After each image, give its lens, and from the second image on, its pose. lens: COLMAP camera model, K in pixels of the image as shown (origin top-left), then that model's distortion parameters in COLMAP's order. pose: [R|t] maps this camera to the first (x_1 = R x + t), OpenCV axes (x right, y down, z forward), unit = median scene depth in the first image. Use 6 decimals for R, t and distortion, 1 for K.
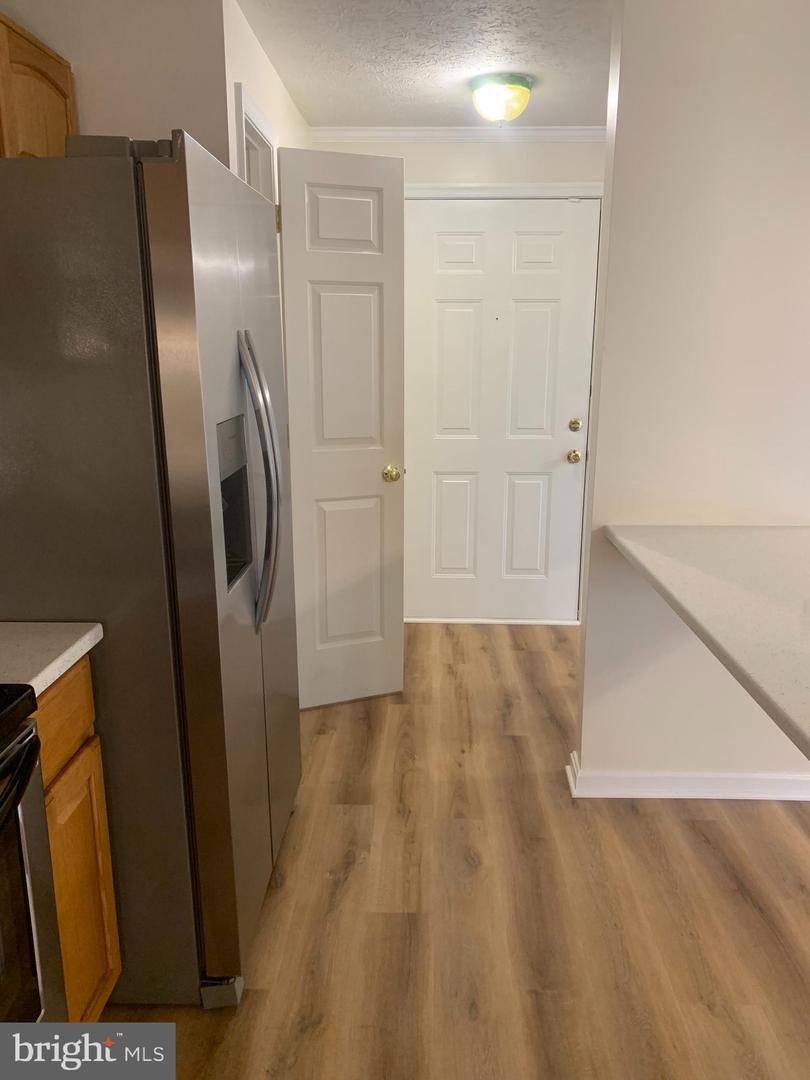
lens RADIAL K [[821.6, 0, 405.0], [0, 821.6, 540.0], [0, 0, 1]] dist [0.049762, -0.069906]
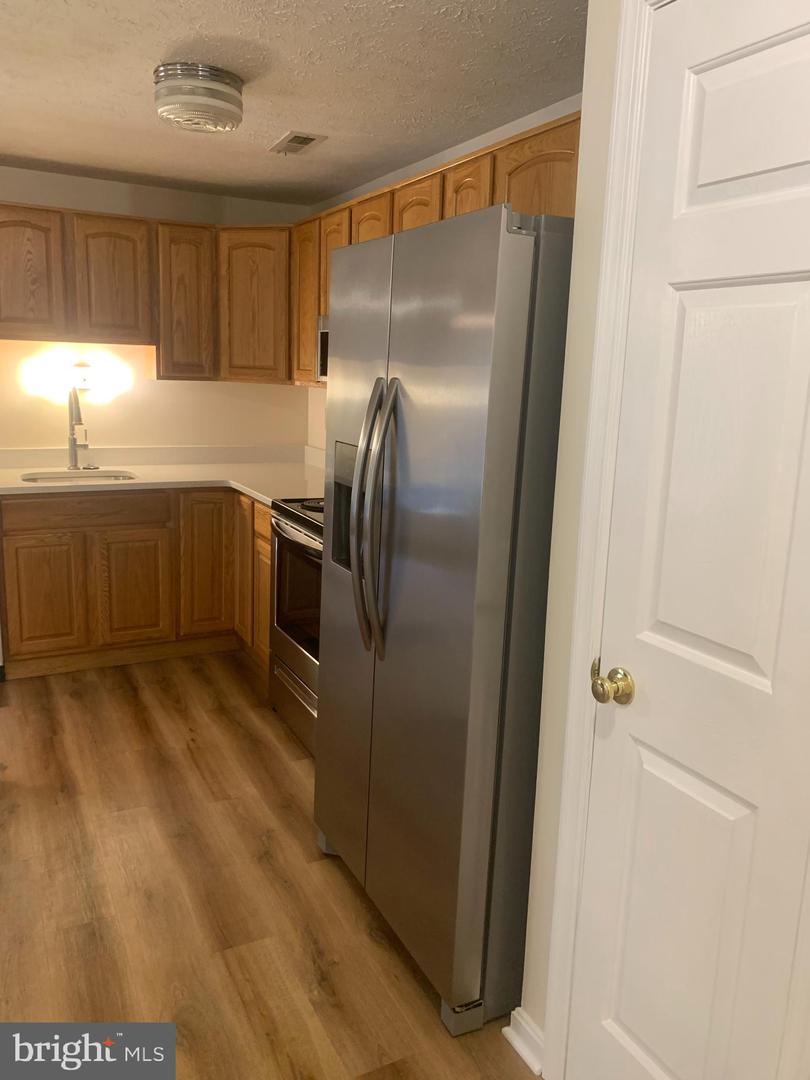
lens RADIAL K [[821.6, 0, 405.0], [0, 821.6, 540.0], [0, 0, 1]] dist [0.049762, -0.069906]
pose [[-0.873122, 0.063229, -0.483383, 0.258226], [-0.158487, 0.900876, 0.404110, -0.403392], [0.461020, 0.429447, -0.776554, 1.573504]]
